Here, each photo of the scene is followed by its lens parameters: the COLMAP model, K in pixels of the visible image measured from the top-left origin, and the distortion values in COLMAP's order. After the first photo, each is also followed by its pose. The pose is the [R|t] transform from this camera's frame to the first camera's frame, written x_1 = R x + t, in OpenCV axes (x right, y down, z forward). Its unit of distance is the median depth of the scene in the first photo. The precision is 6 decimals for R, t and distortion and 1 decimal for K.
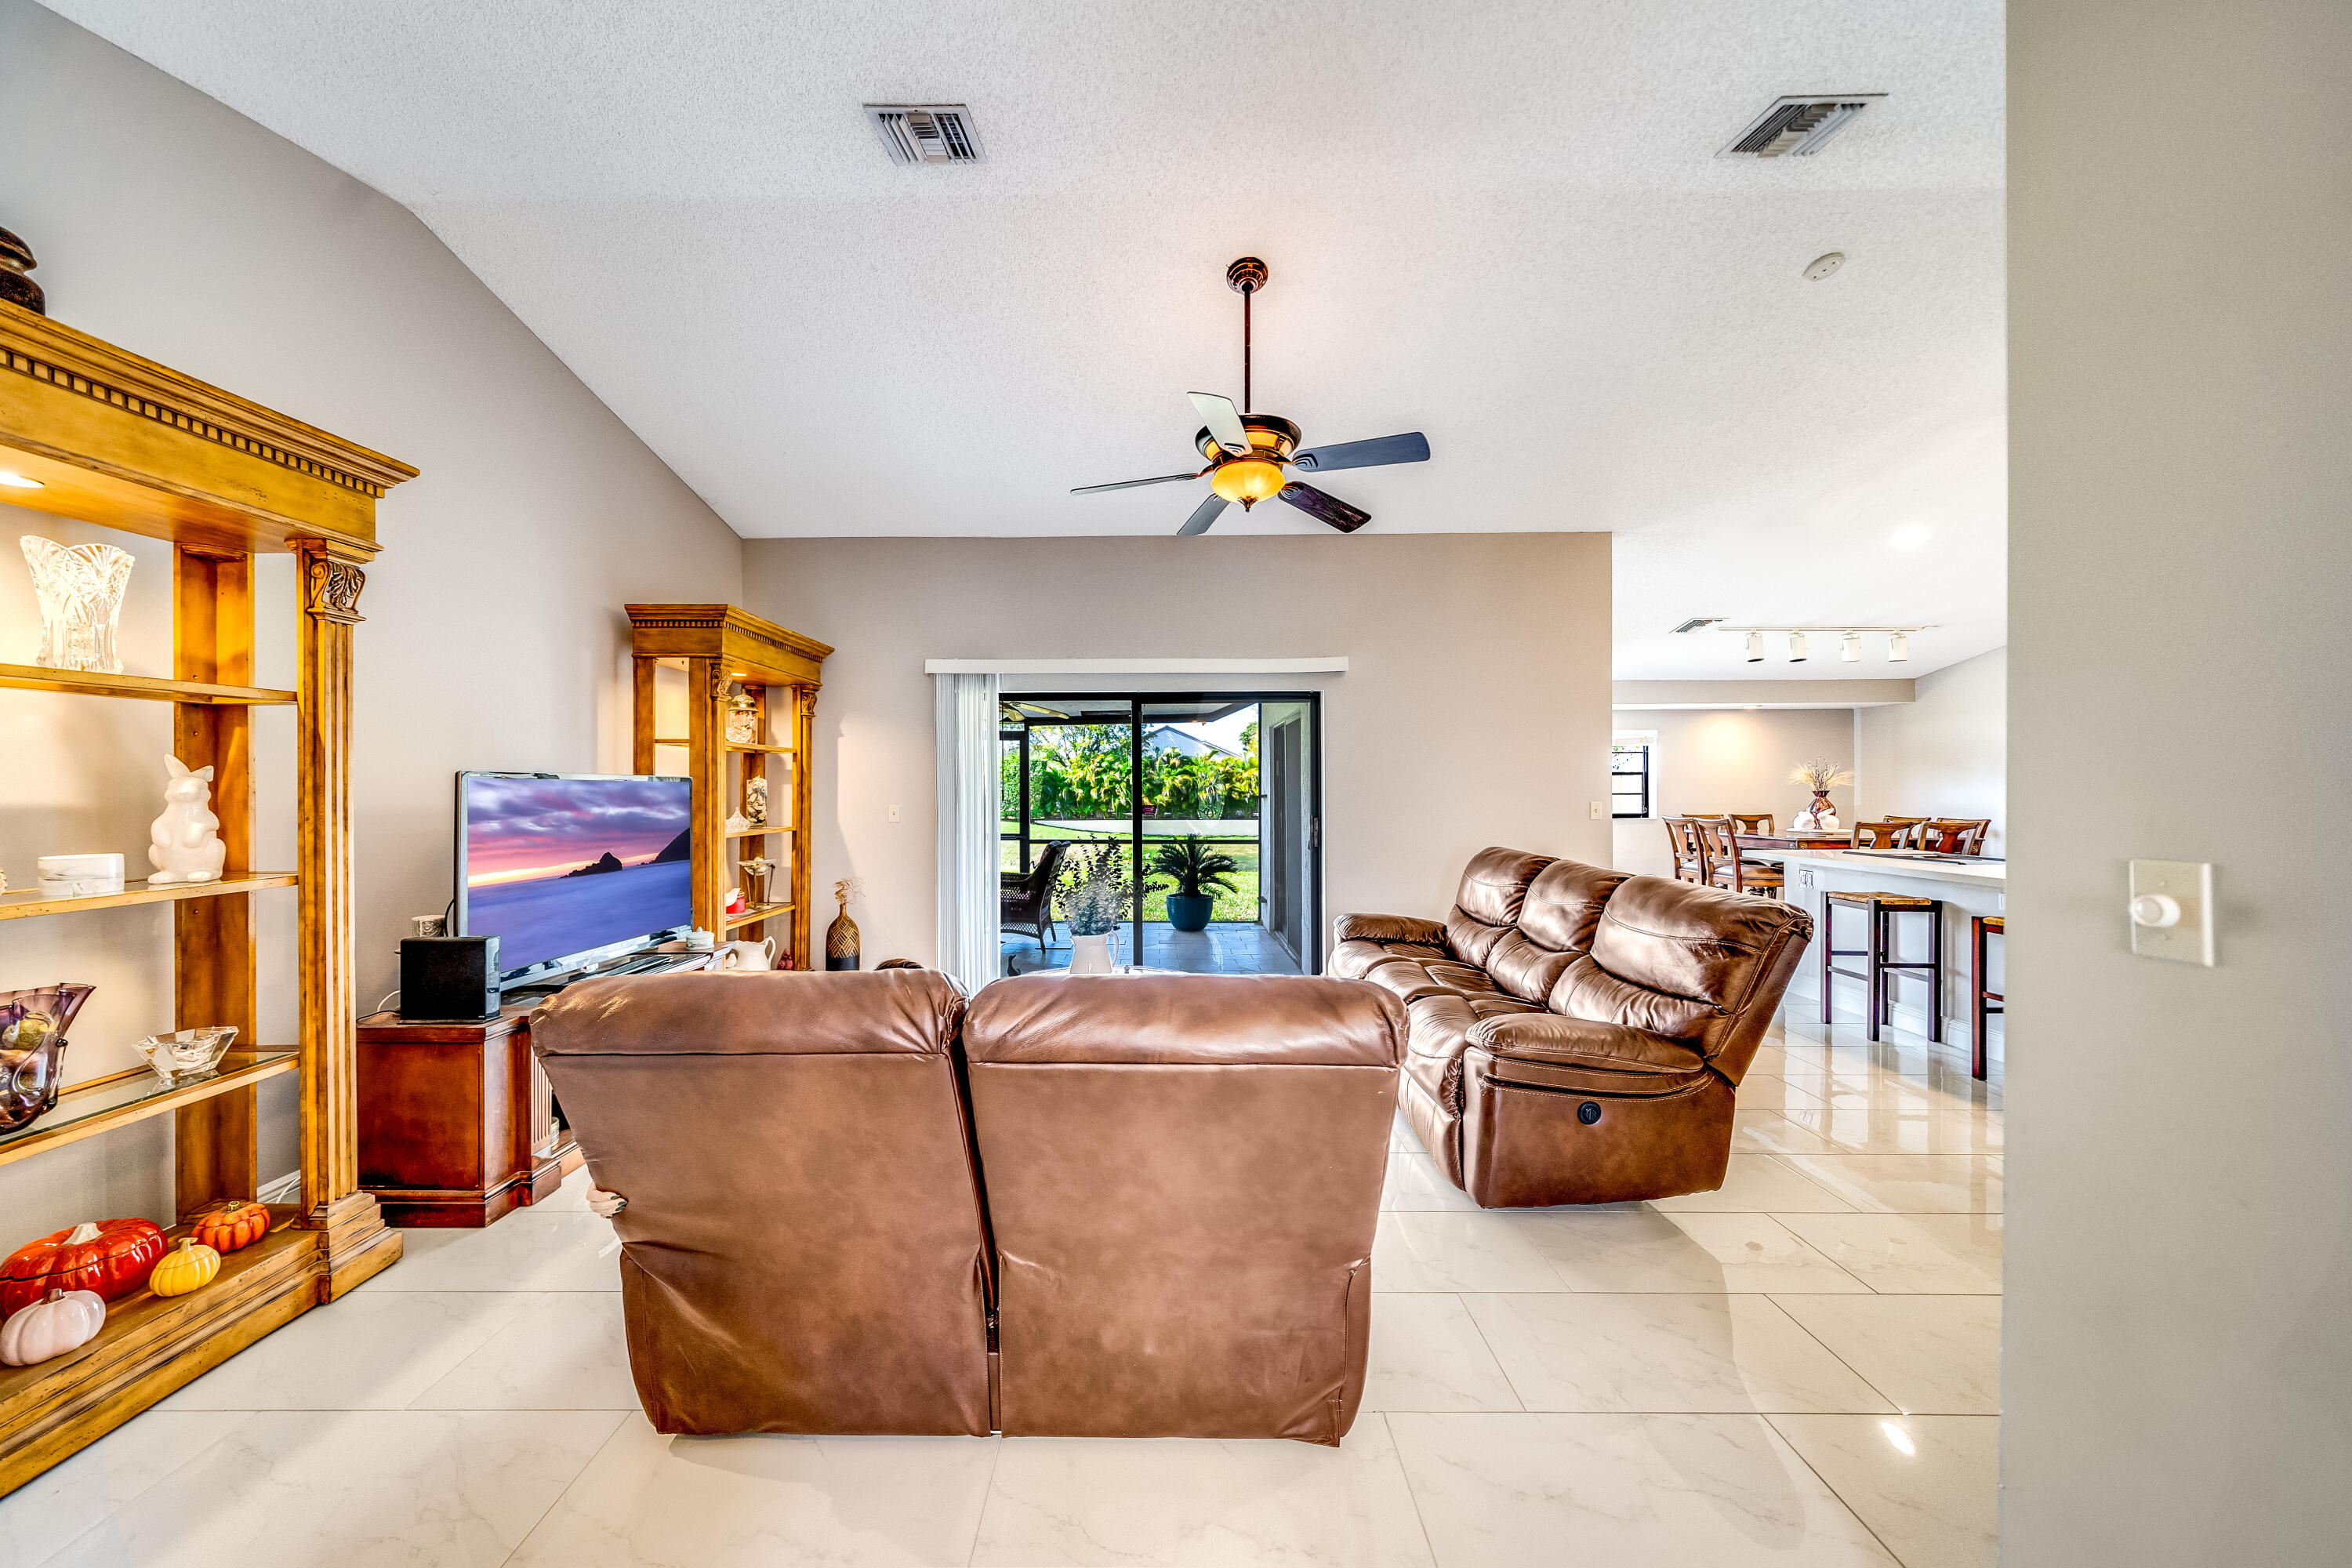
lens RADIAL K [[813.9, 0, 1163.8], [0, 813.9, 801.2], [0, 0, 1]] dist [-0.005202, 0.000069]
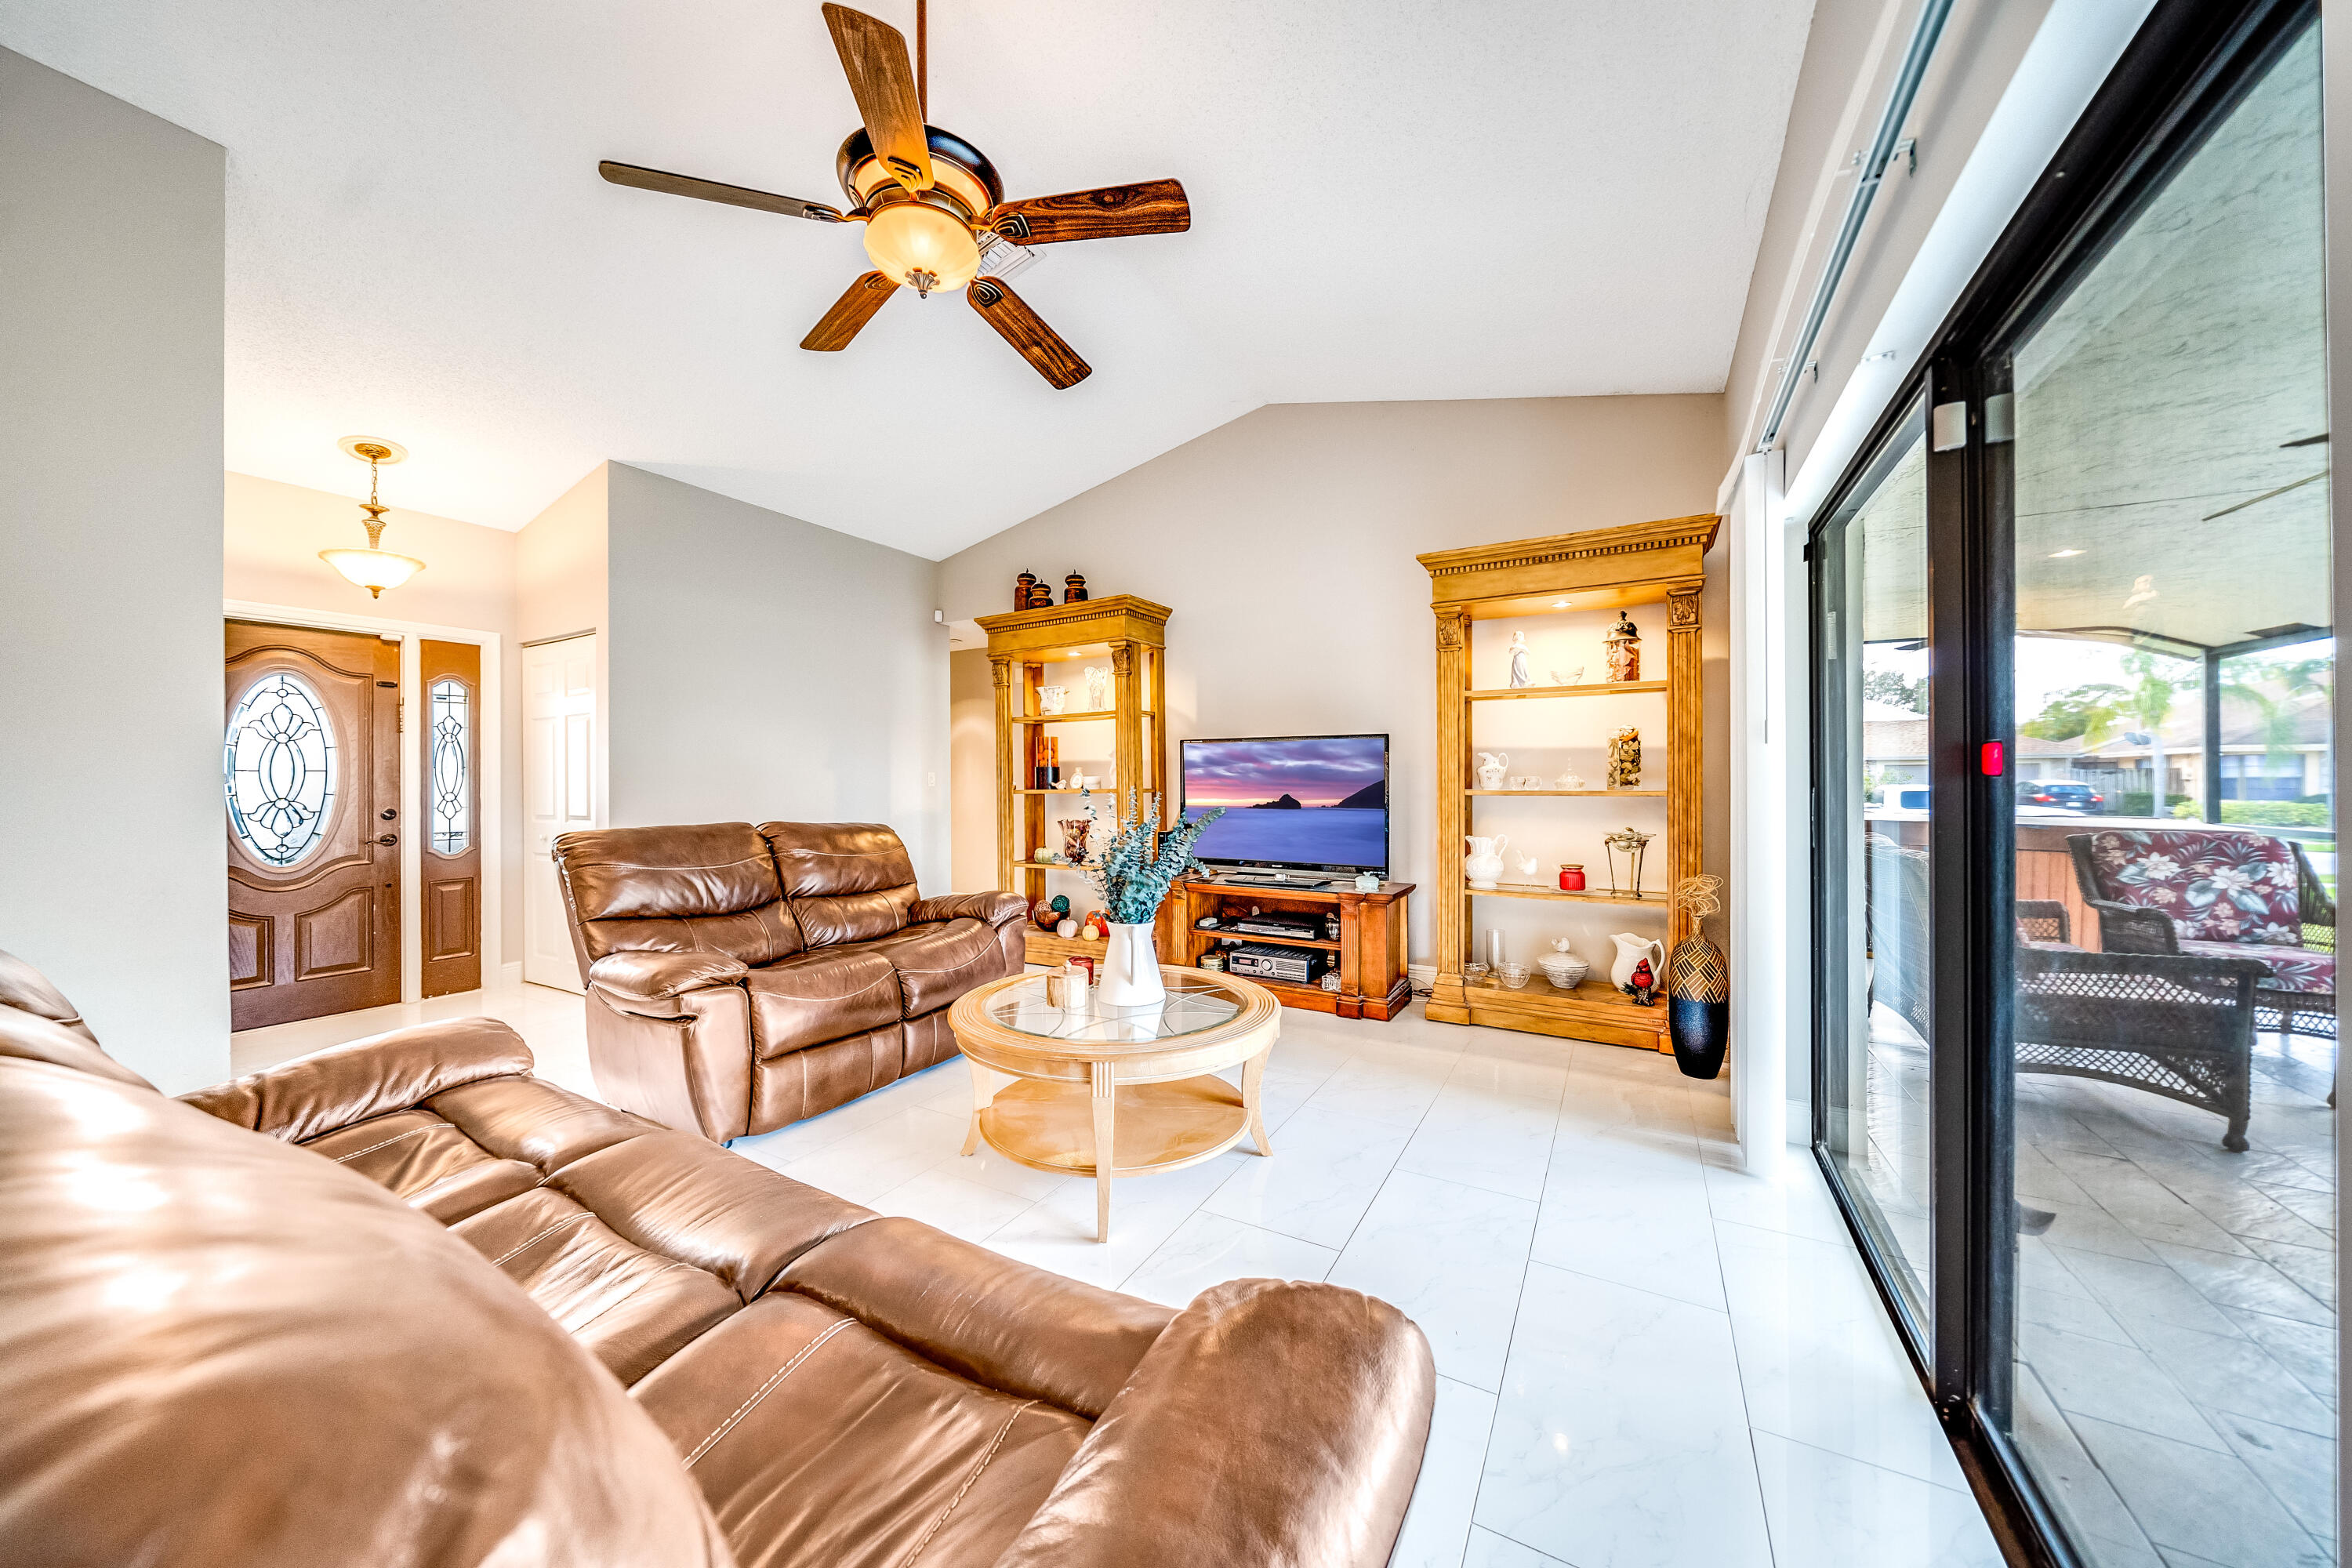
lens RADIAL K [[813.9, 0, 1157.0], [0, 813.9, 785.7], [0, 0, 1]] dist [-0.005202, 0.000069]
pose [[-0.510474, 0.010689, -0.859827, 0.349560], [-0.005549, 0.999861, 0.015724, 0.017425], [0.859875, 0.012798, -0.510343, 0.901191]]
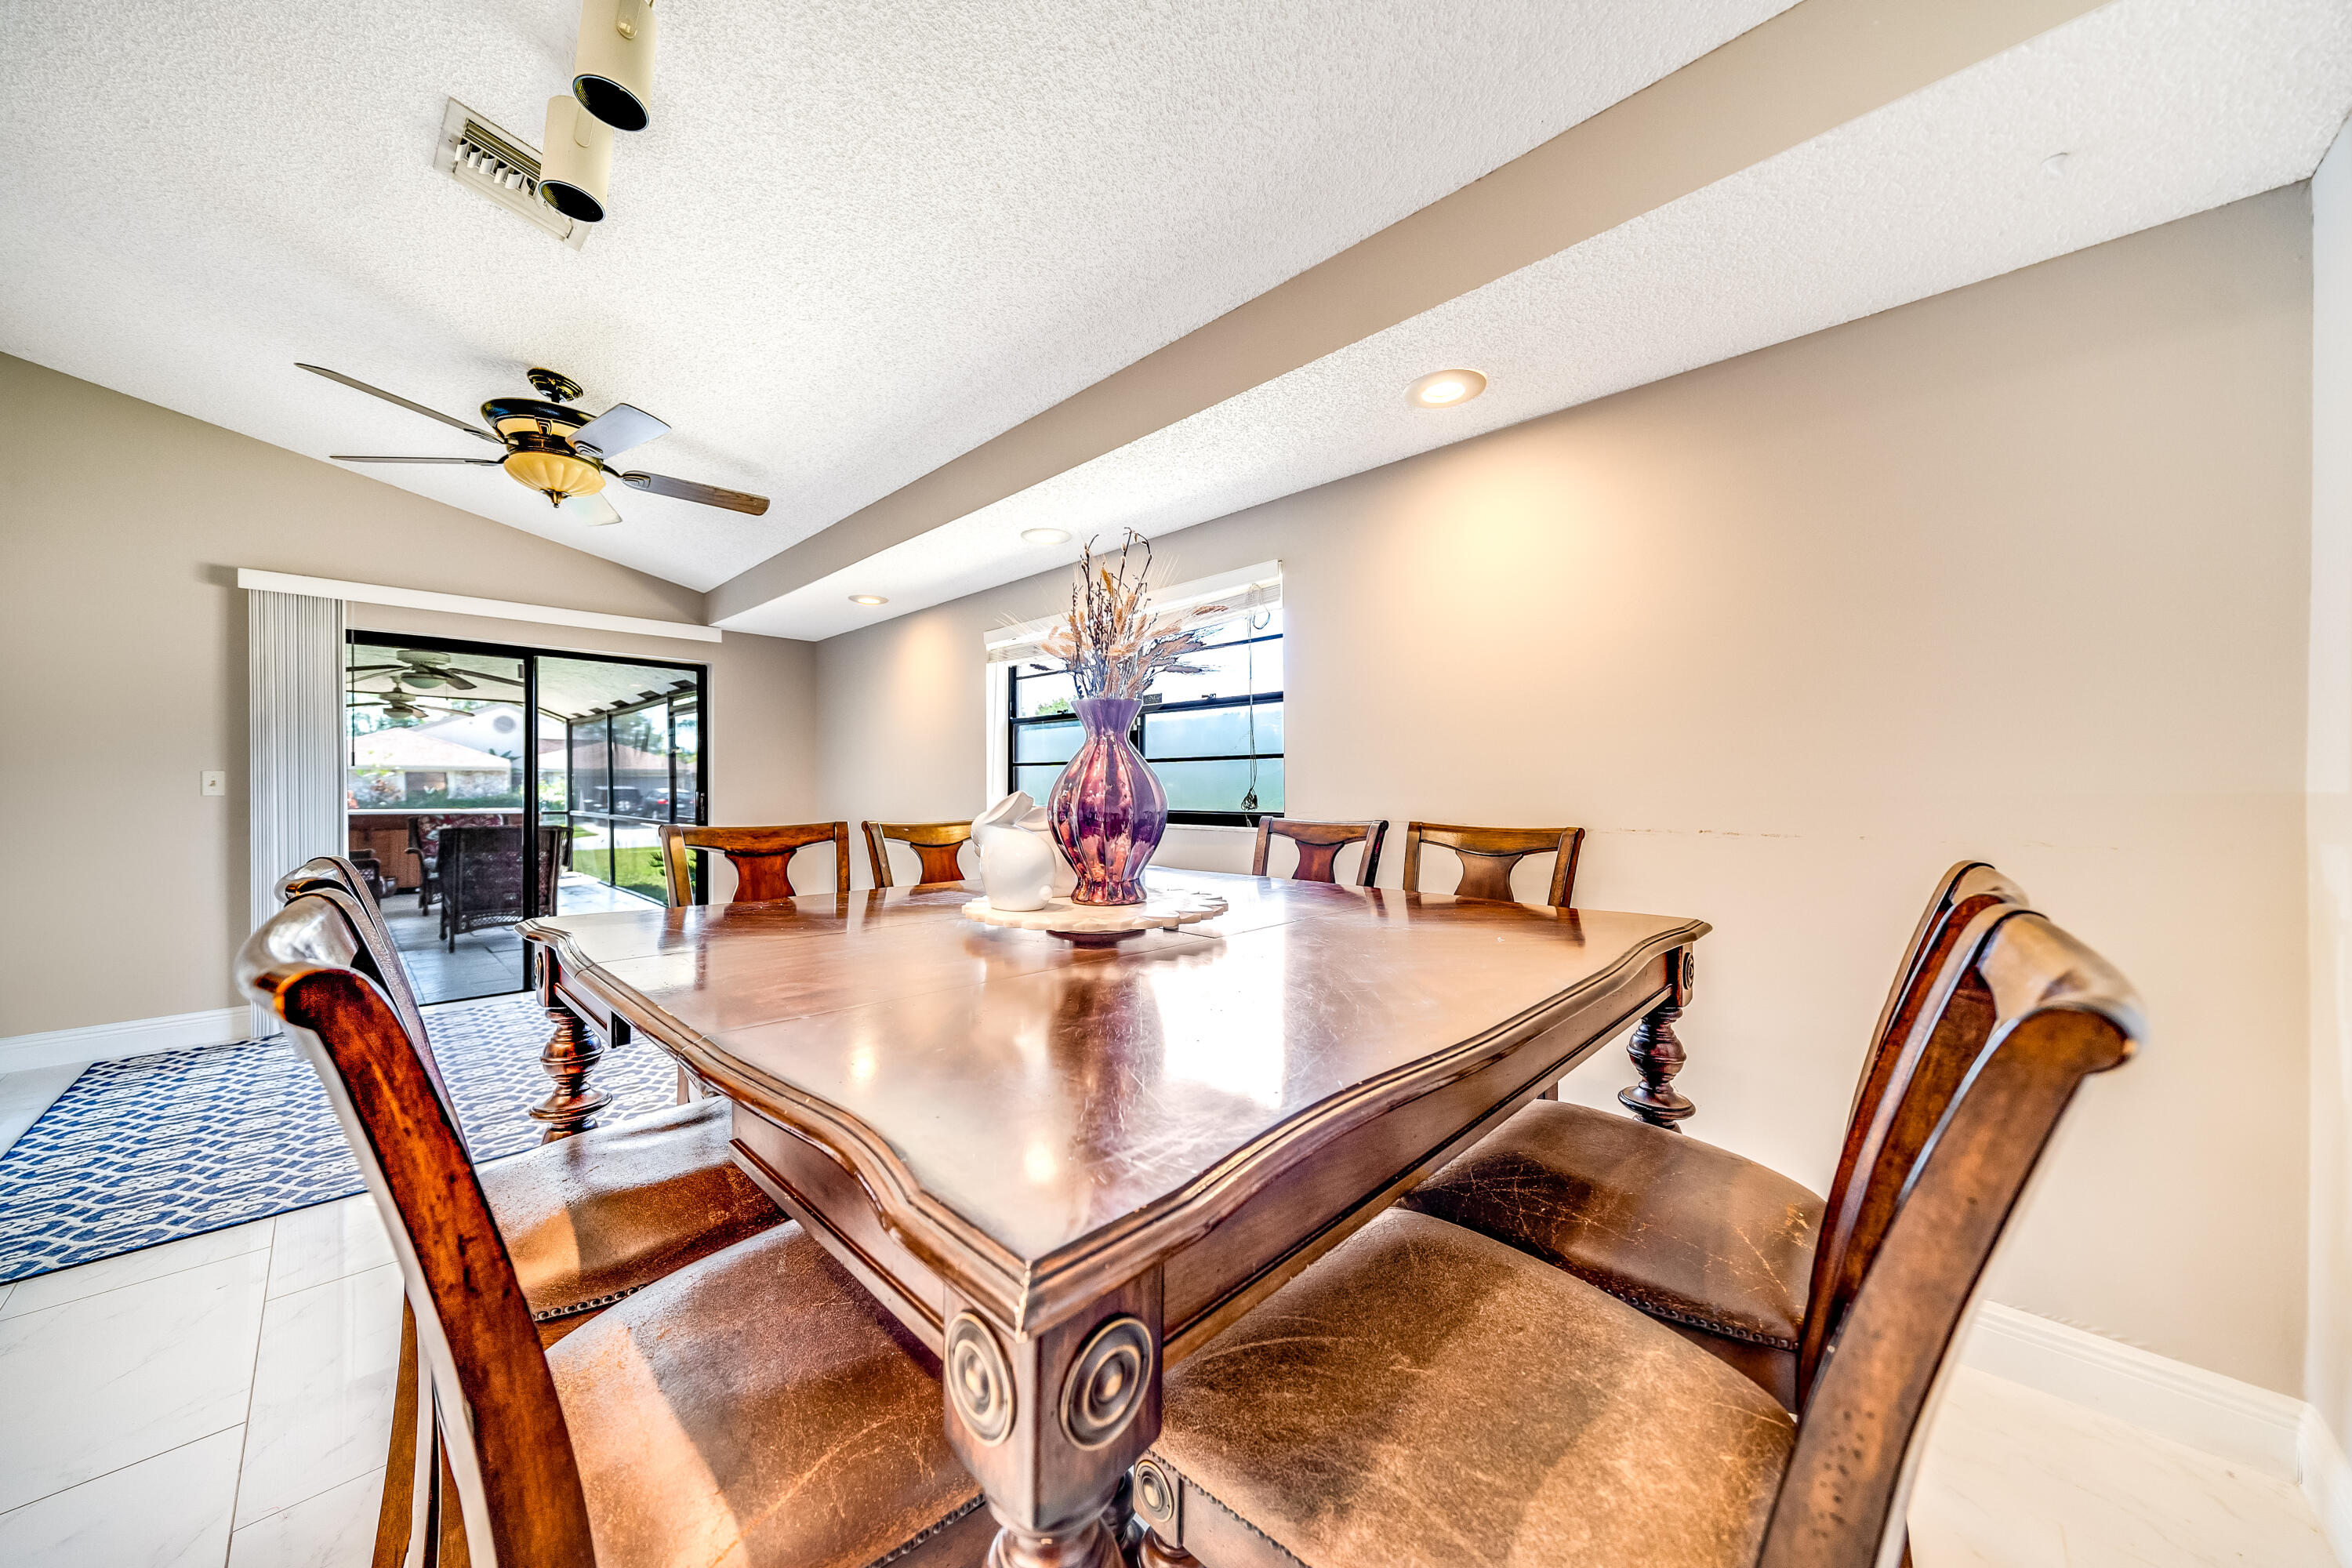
lens RADIAL K [[813.9, 0, 1178.4], [0, 813.9, 785.0], [0, 0, 1]] dist [-0.005202, 0.000069]
pose [[0.712025, -0.000527, -0.702154, 1.305502], [-0.008344, 0.999923, -0.009212, 0.013397], [0.702104, 0.012419, 0.711966, 1.195272]]
